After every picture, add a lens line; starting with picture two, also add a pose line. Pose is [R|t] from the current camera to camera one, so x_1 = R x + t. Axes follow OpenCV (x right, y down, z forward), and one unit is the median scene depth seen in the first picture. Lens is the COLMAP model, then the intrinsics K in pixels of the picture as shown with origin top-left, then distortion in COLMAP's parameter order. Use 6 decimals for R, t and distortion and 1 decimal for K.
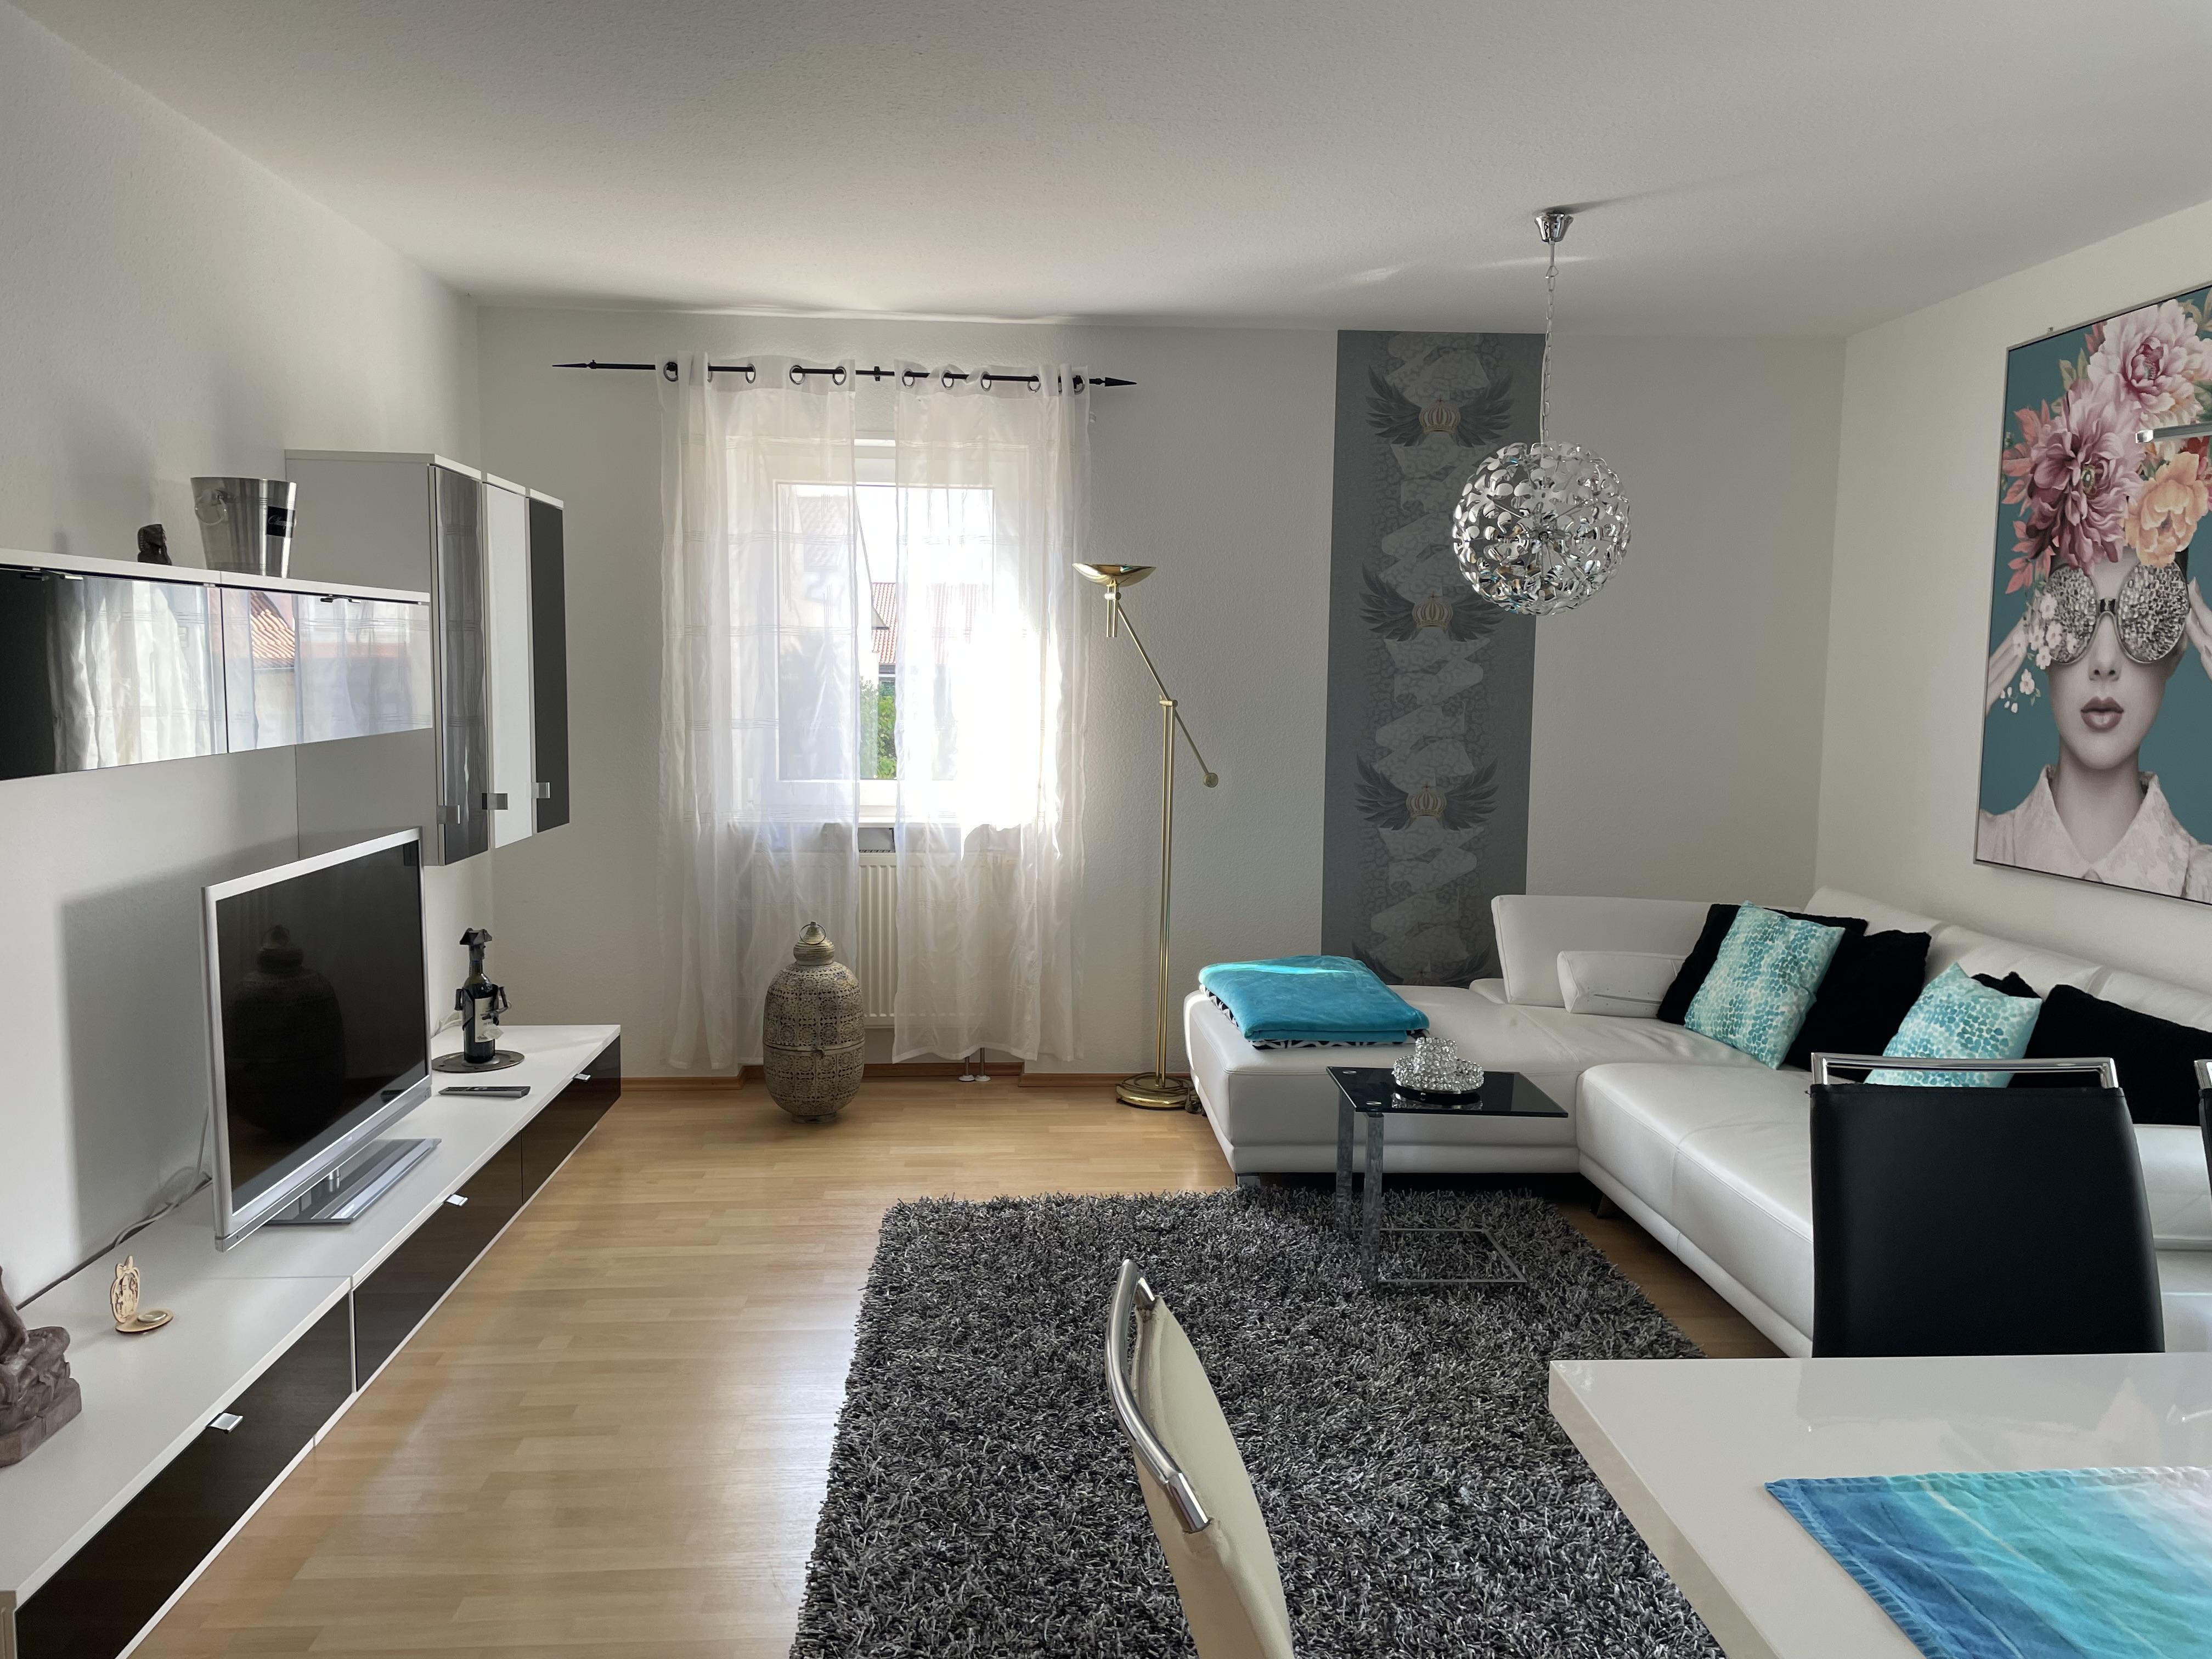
lens RADIAL K [[1663.4, 0, 1099.7], [0, 1663.4, 815.2], [0, 0, 1]] dist [0.106164, -0.127550]
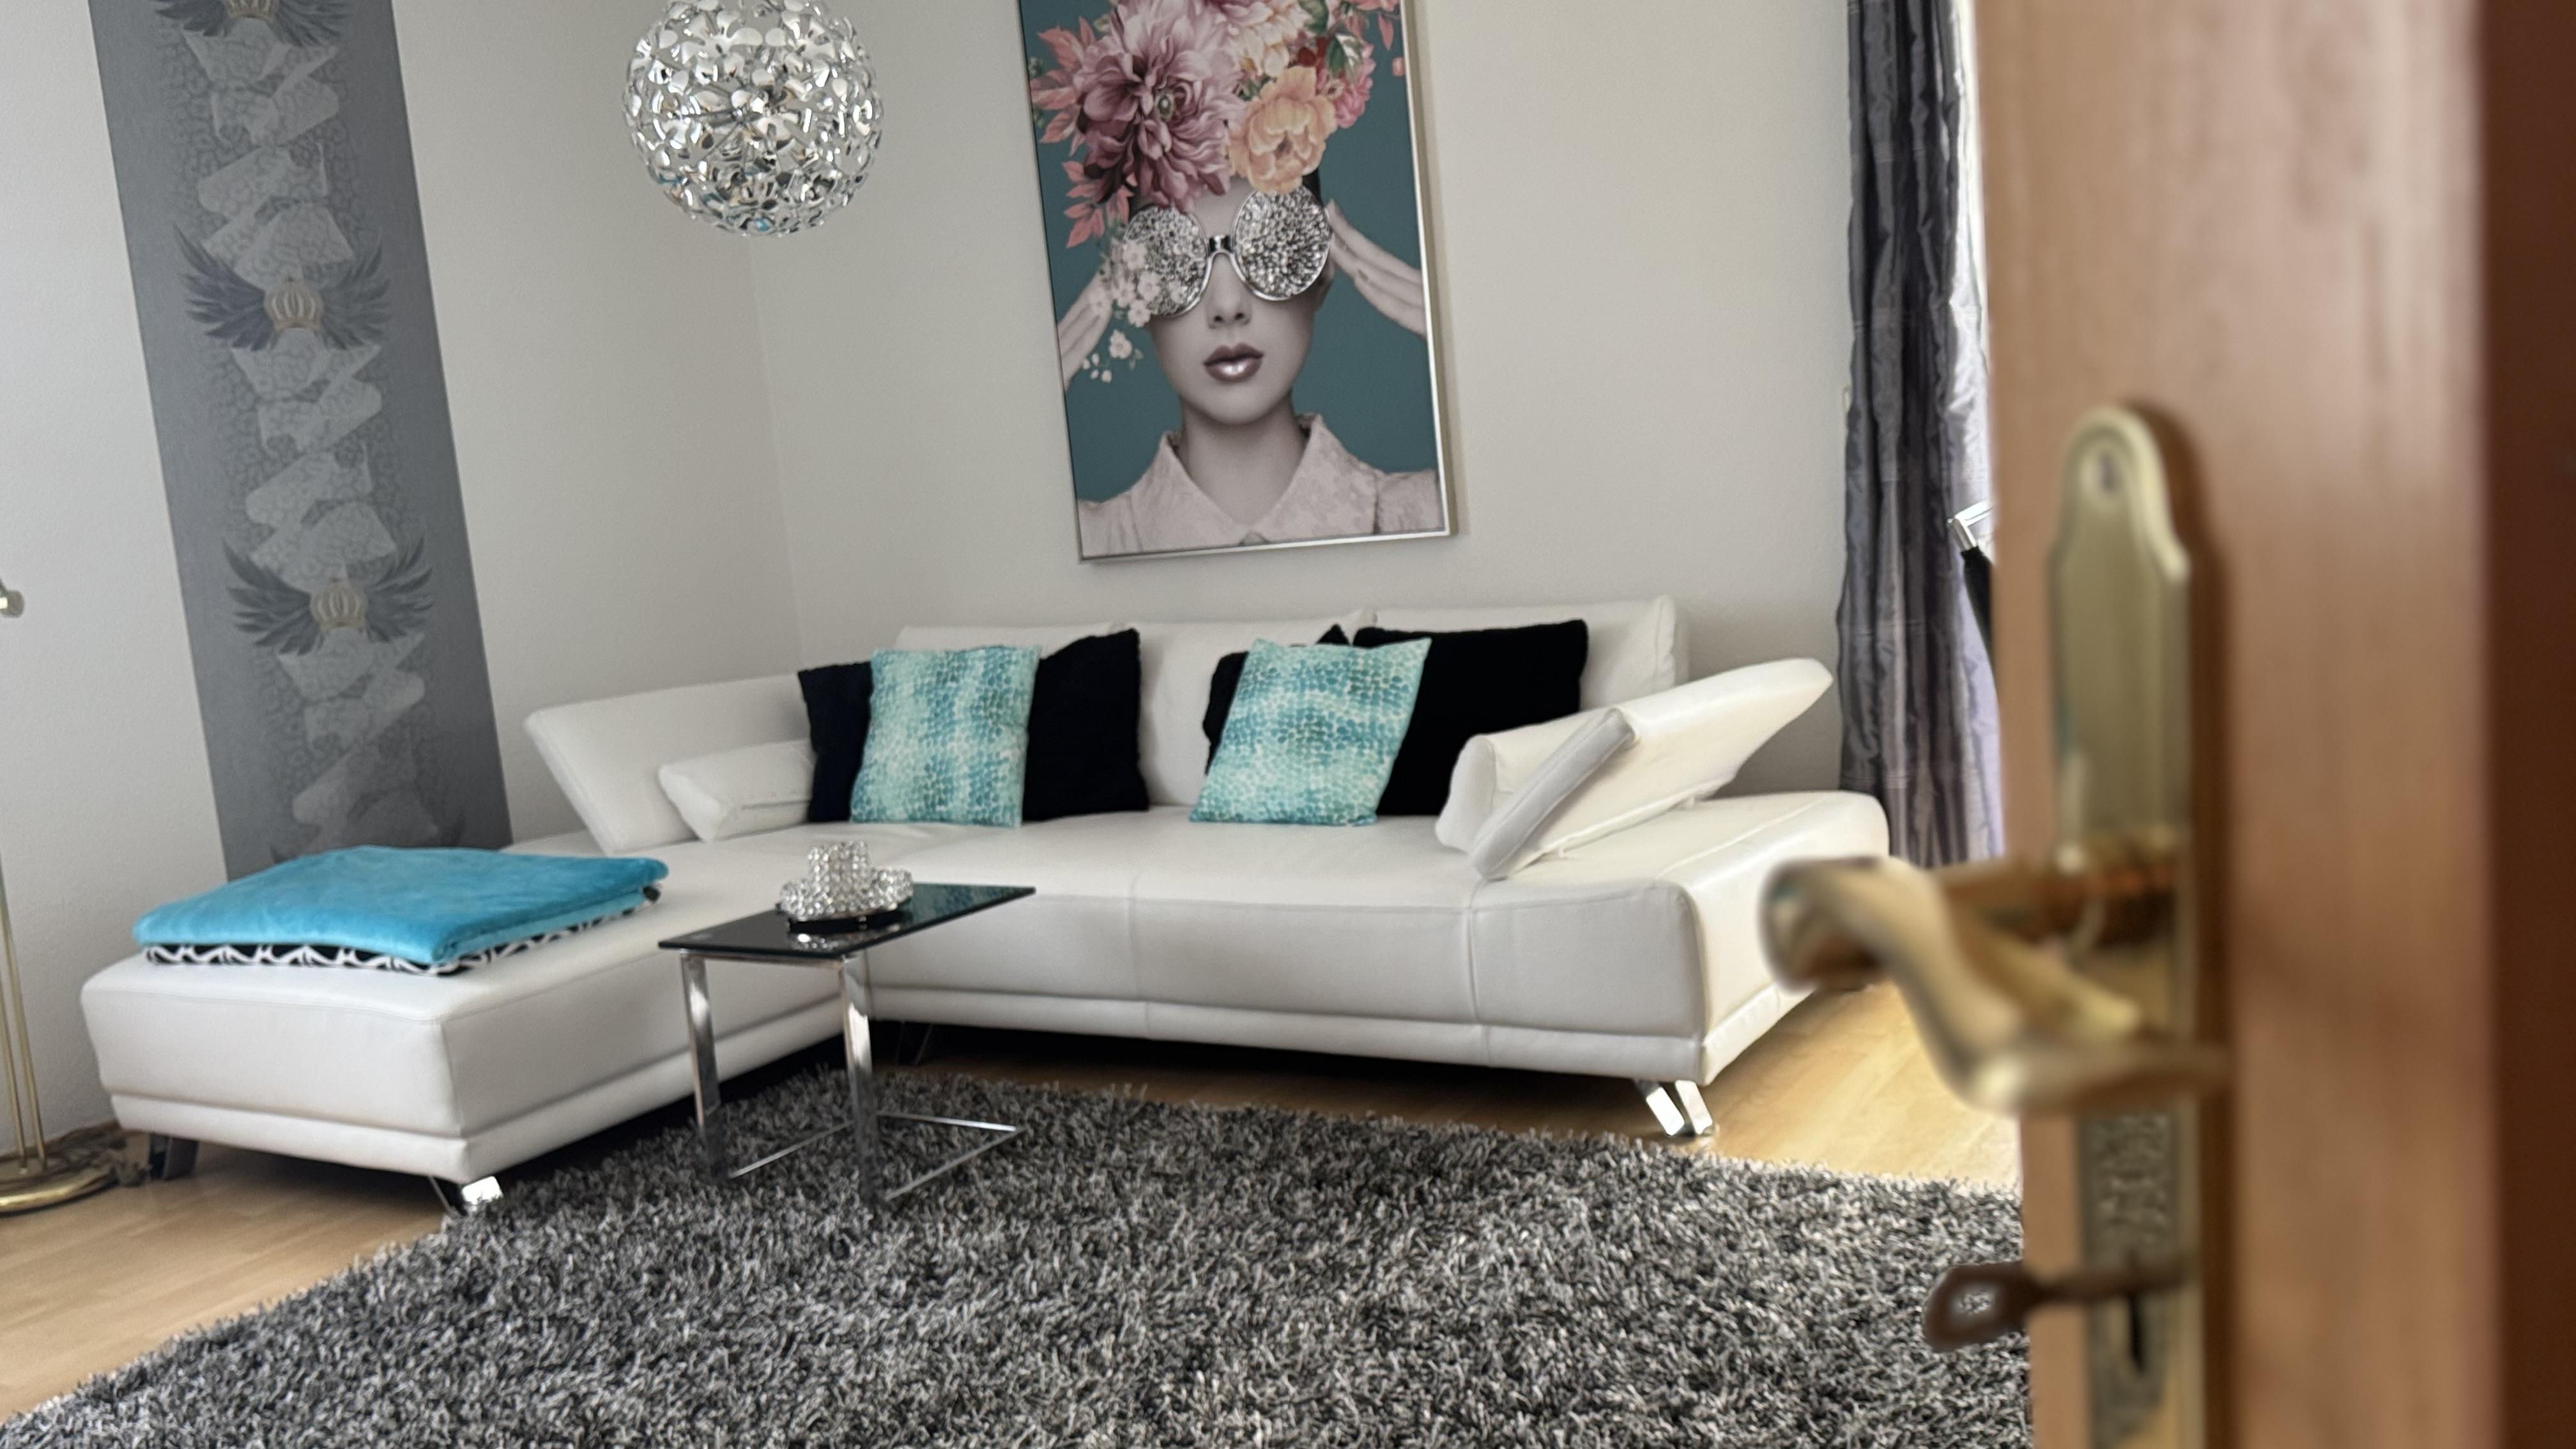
lens RADIAL K [[2105.8, 0, 1288.0], [0, 2105.8, 724.5], [0, 0, 1]] dist [0.211406, -0.450361]
pose [[0.569906, -0.171463, 0.803621, -0.344295], [0.175040, 0.980872, 0.085148, 0.039314], [-0.802850, 0.092140, 0.589018, 0.300345]]
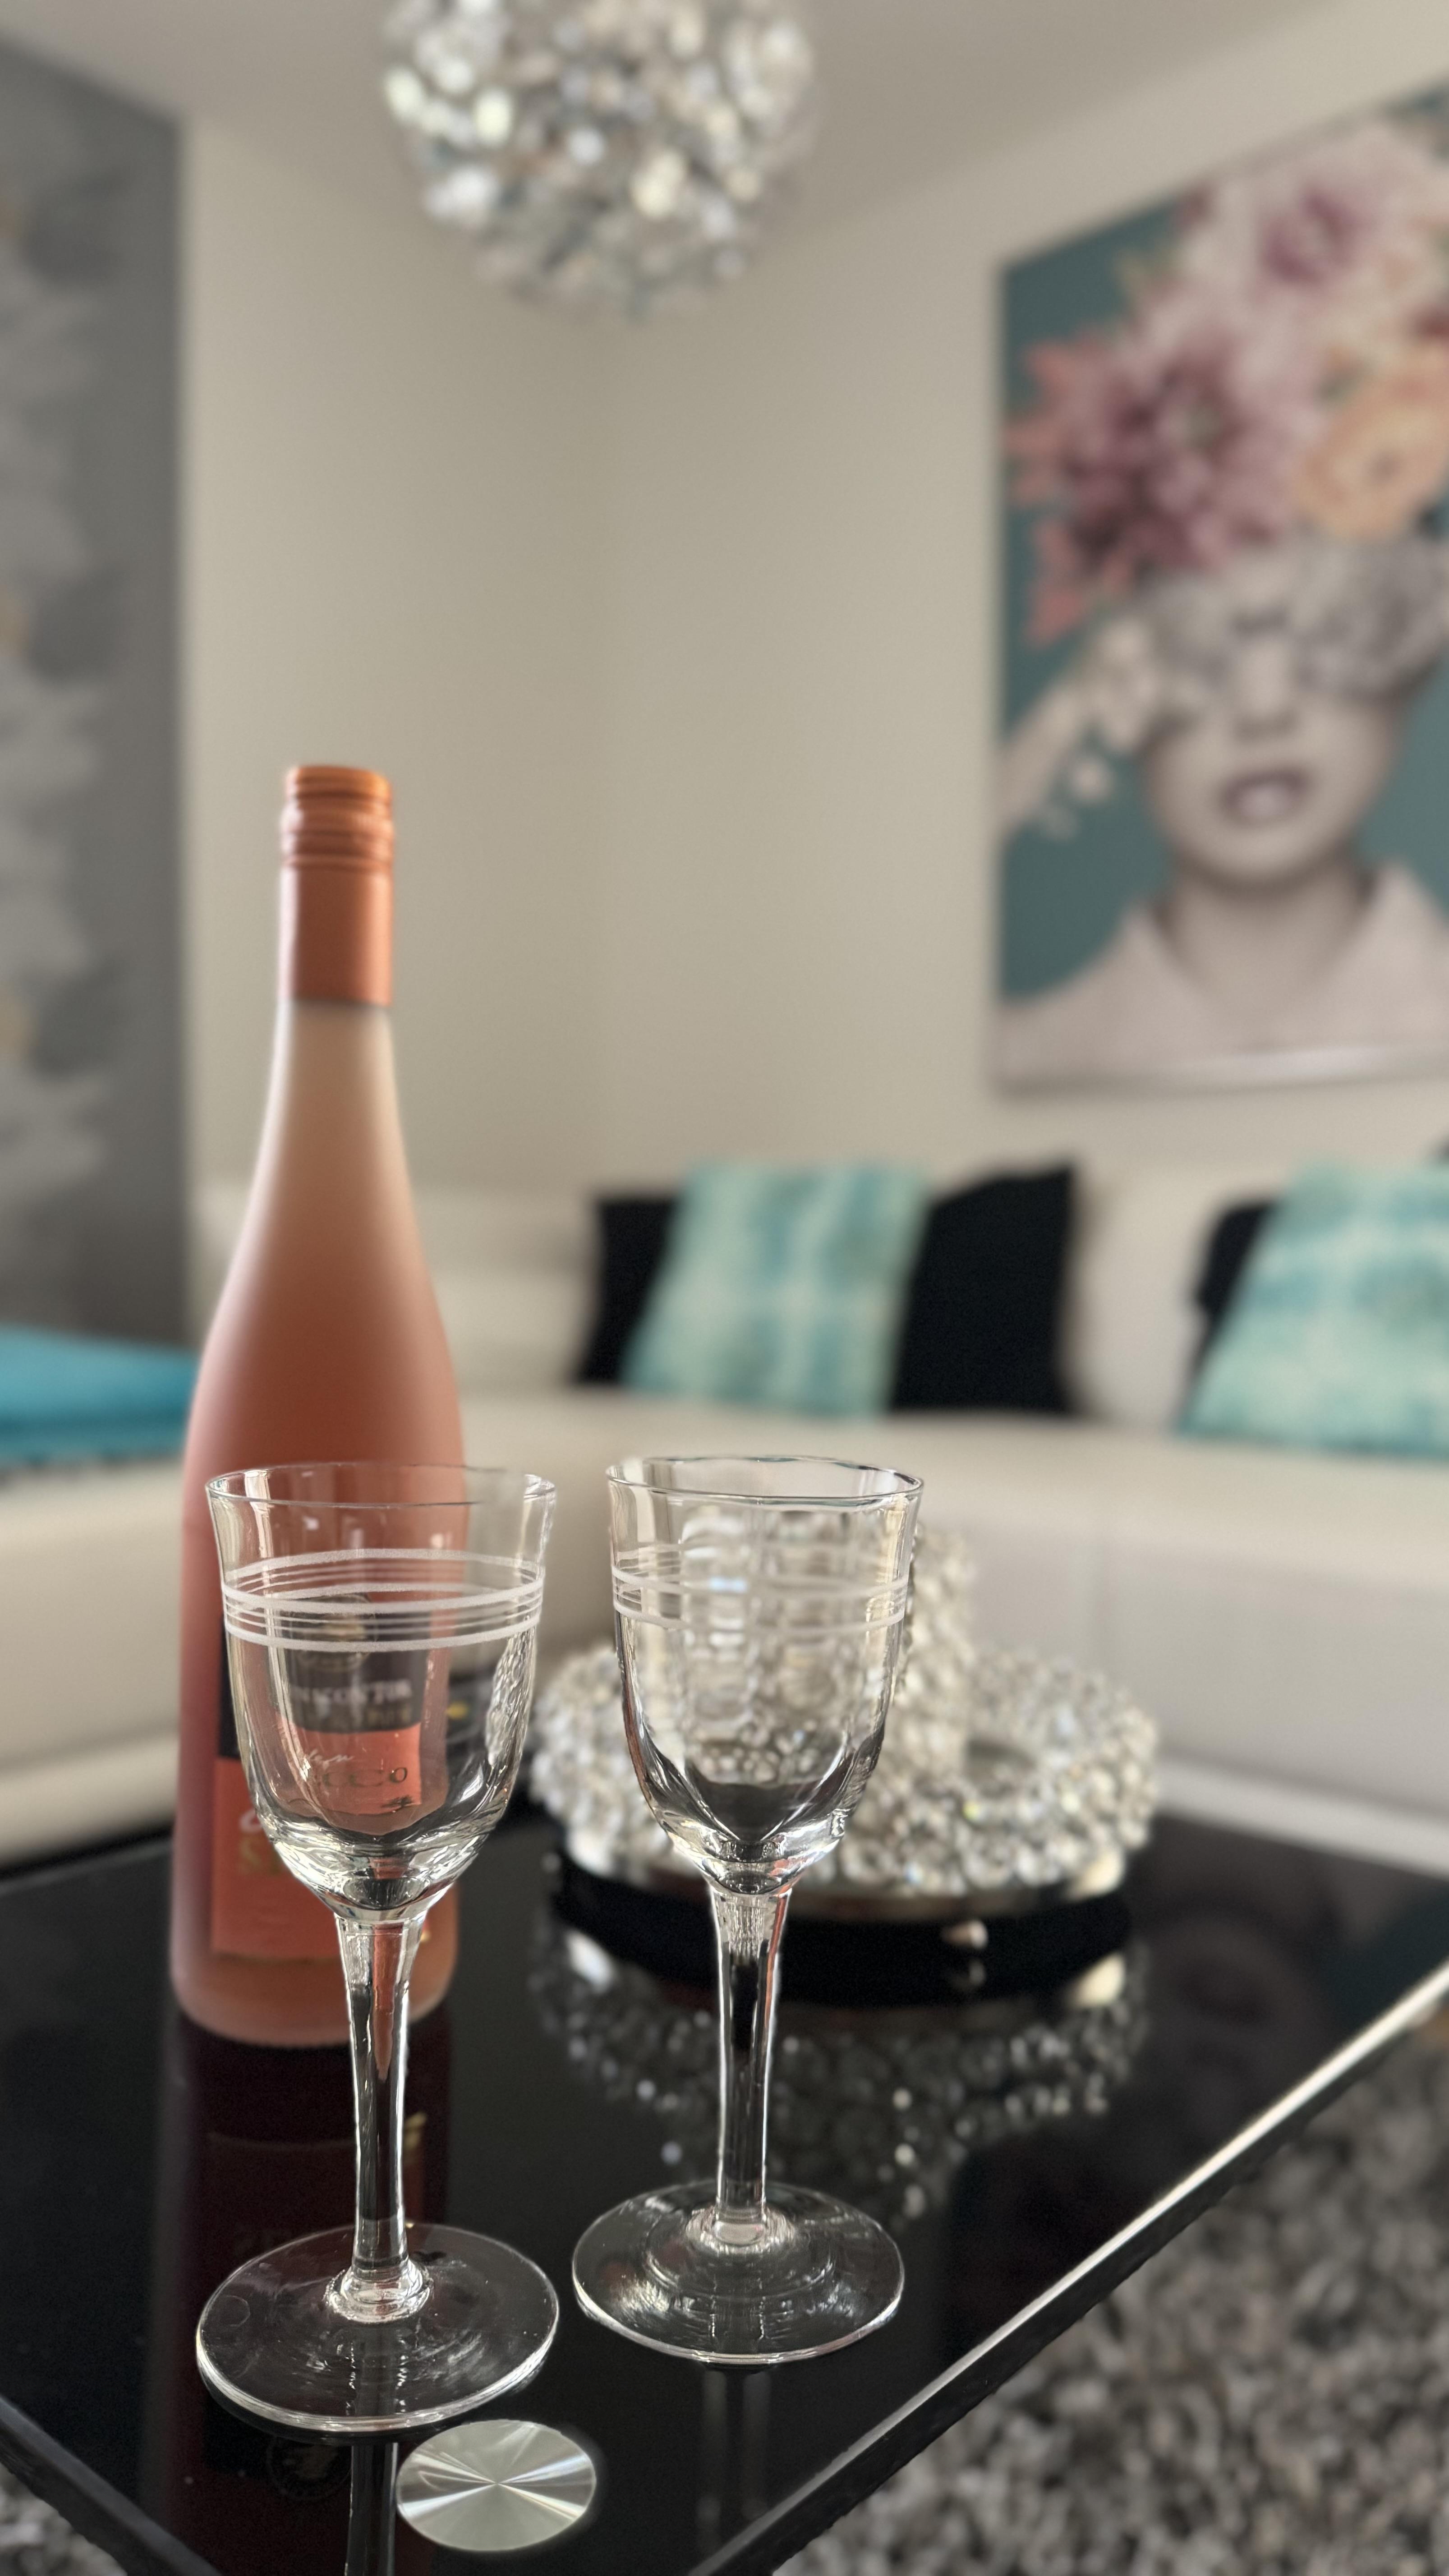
lens RADIAL K [[1892.7, 0, 724.5], [0, 1892.7, 1288.0], [0, 0, 1]] dist [0.001896, -0.051919]
pose [[0.722792, -0.031573, 0.690344, -0.034086], [0.066614, 0.997487, -0.024125, 0.119945], [-0.687848, 0.063424, 0.723079, 0.623084]]
